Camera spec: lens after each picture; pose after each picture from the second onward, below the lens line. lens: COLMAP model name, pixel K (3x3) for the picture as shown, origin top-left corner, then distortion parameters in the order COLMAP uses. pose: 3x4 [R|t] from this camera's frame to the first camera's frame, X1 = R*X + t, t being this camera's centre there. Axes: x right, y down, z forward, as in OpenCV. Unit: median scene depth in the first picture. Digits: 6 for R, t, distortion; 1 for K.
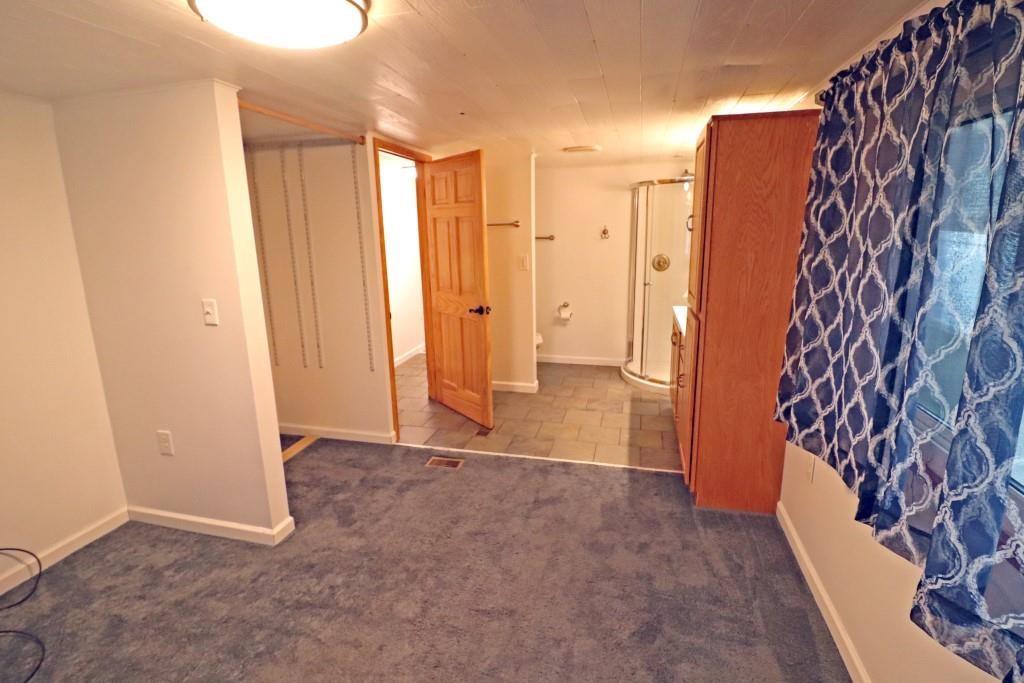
lens RADIAL K [[470.3, 0, 512.6], [0, 470.3, 329.1], [0, 0, 1]] dist [-0.012531, -0.000709]
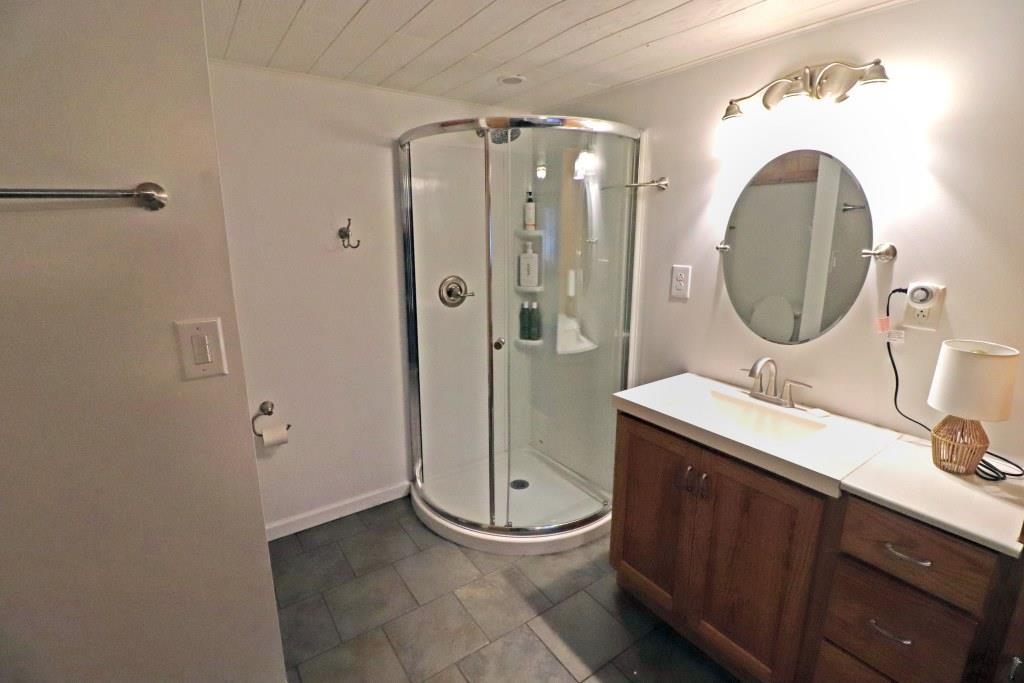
lens RADIAL K [[470.3, 0, 512.6], [0, 470.3, 329.1], [0, 0, 1]] dist [-0.012531, -0.000709]
pose [[0.652100, -0.143802, 0.744370, -0.047125], [0.144996, 0.987378, 0.063725, -0.124436], [-0.744138, 0.066376, 0.664720, 0.605305]]
